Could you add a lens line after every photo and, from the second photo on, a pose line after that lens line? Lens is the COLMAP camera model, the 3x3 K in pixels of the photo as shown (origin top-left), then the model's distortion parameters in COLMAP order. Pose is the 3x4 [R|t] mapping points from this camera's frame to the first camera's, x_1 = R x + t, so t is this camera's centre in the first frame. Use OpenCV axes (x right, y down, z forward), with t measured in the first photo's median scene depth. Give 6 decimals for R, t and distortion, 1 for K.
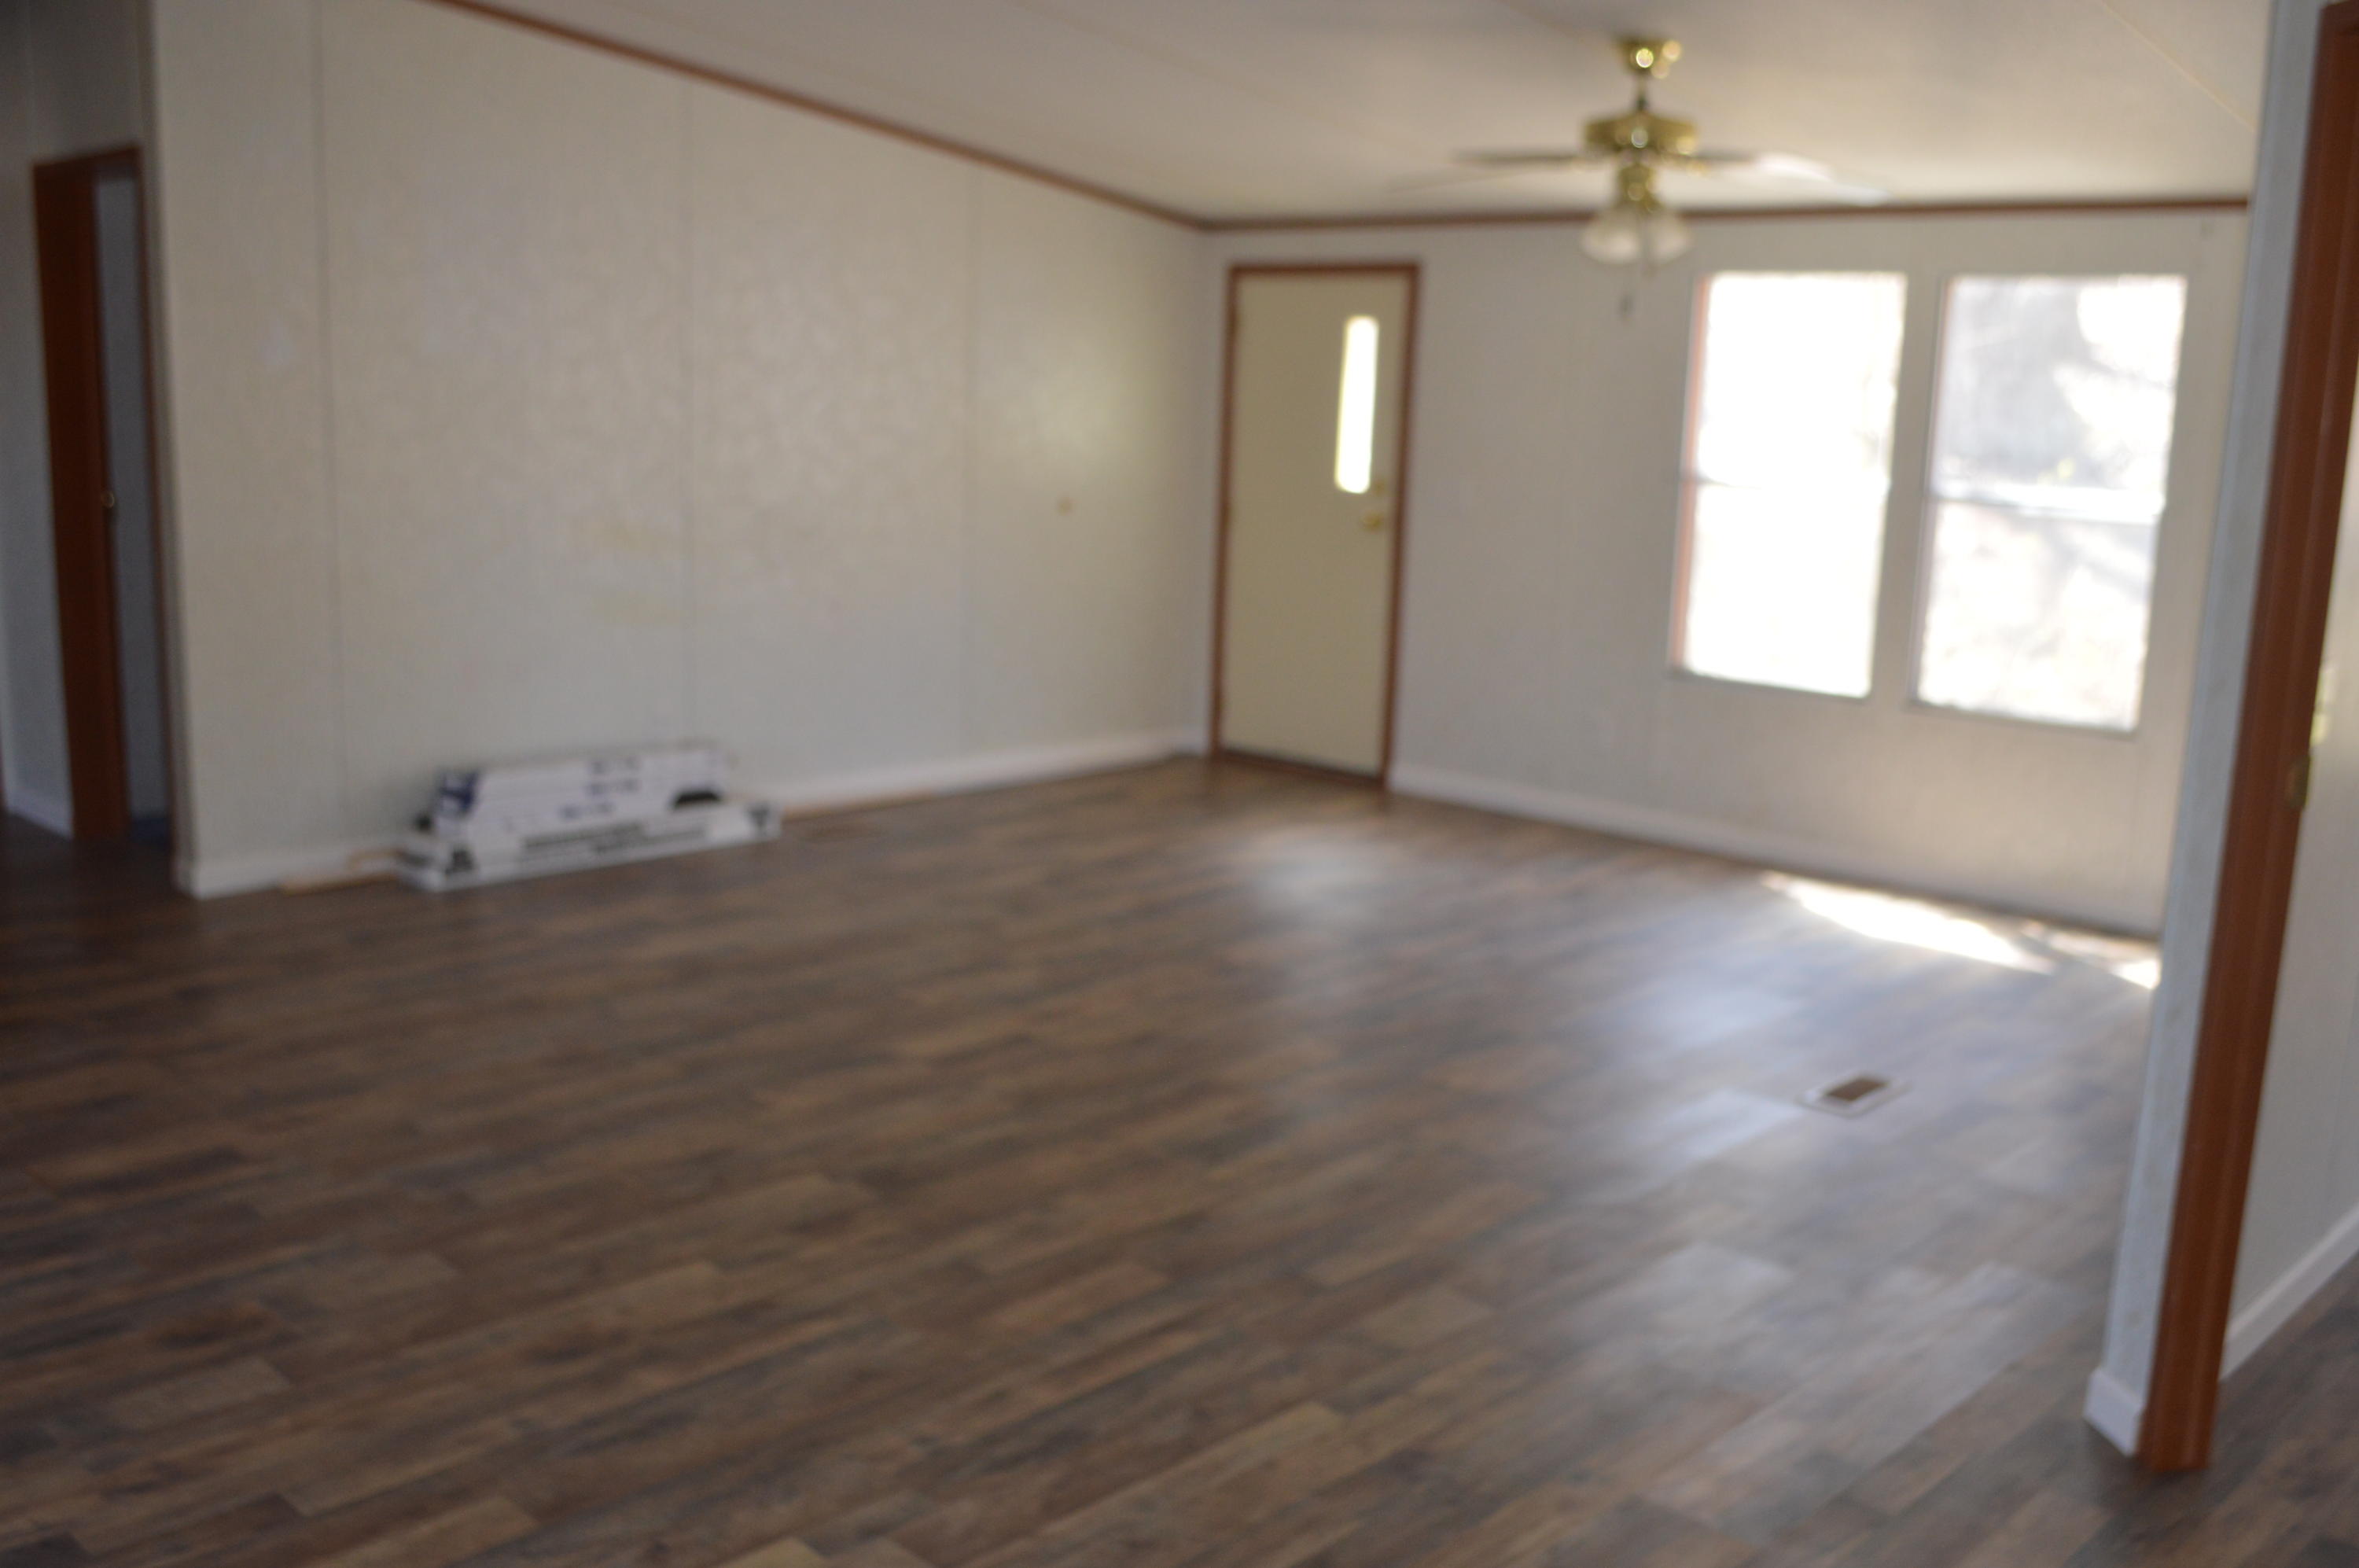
lens RADIAL K [[2102.1, 0, 1170.3], [0, 2102.1, 795.1], [0, 0, 1]] dist [-0.013496, -0.012070]
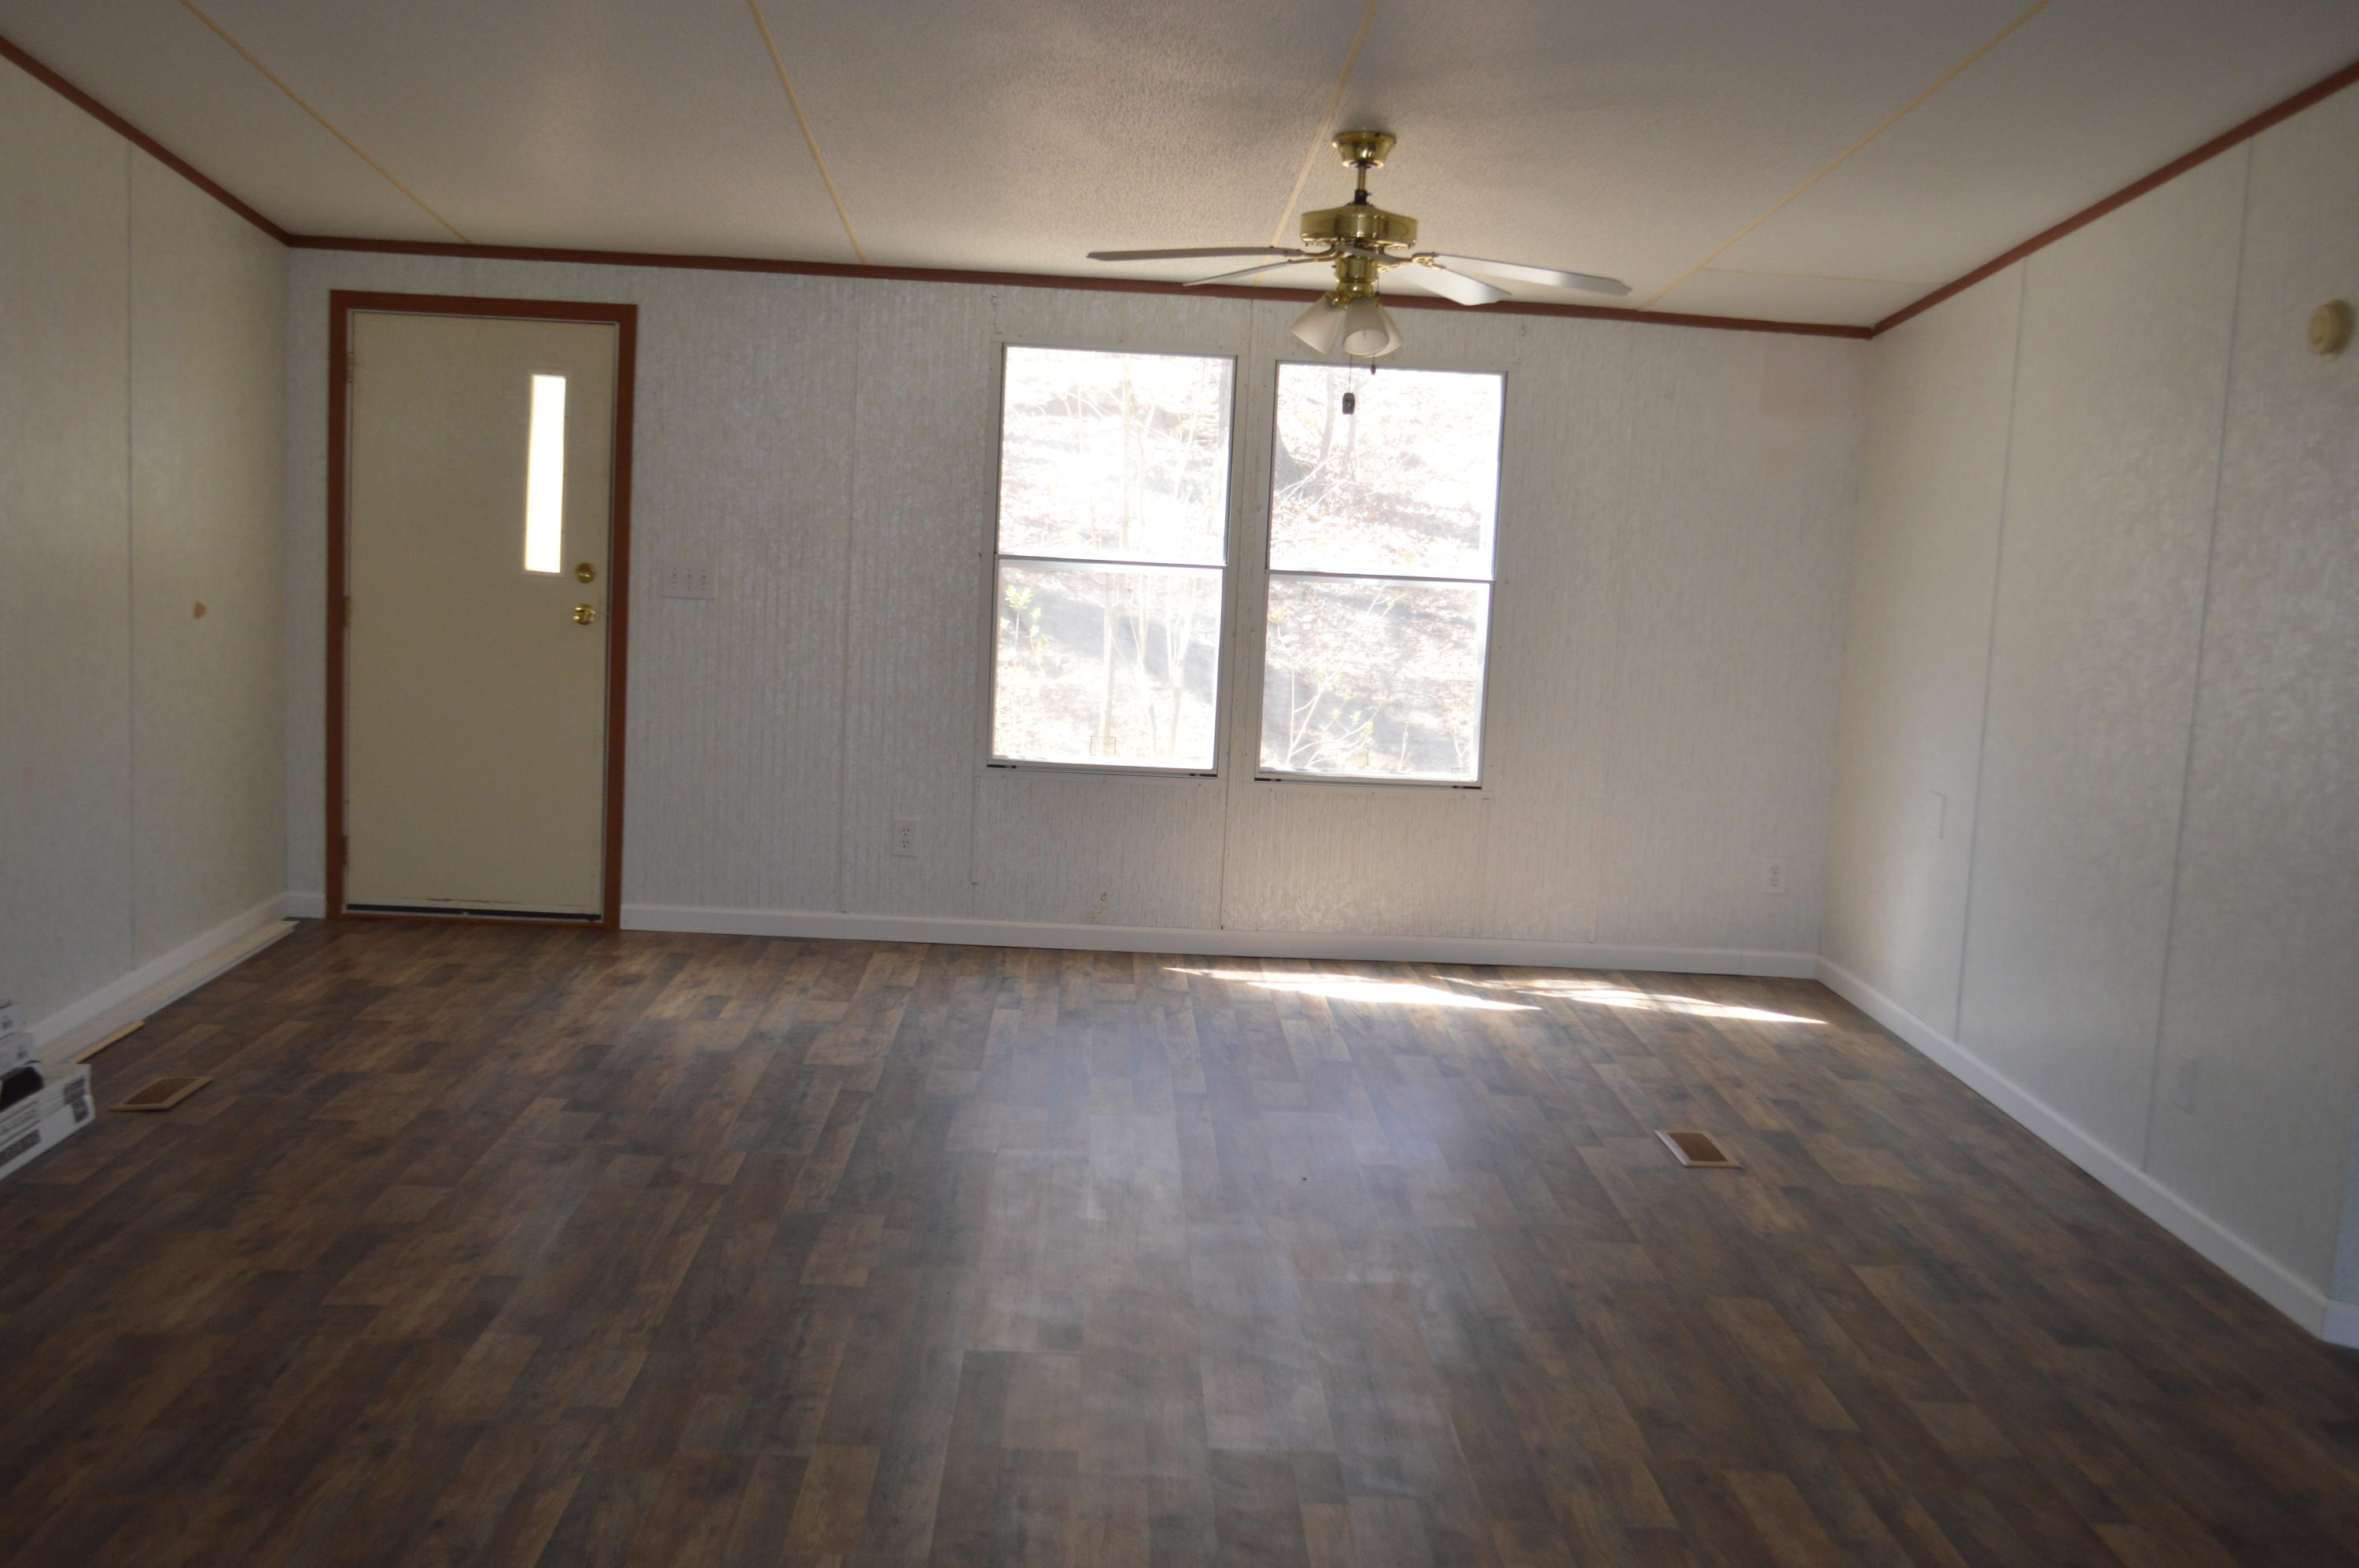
lens RADIAL K [[2301.0, 0, 1179.5], [0, 2301.0, 784.0], [0, 0, 1]] dist [-0.061468, -0.012415]
pose [[0.693481, -0.091195, 0.714680, -0.424807], [0.112109, 0.993533, 0.017993, -0.058264], [-0.711699, 0.067644, 0.699220, 0.225109]]
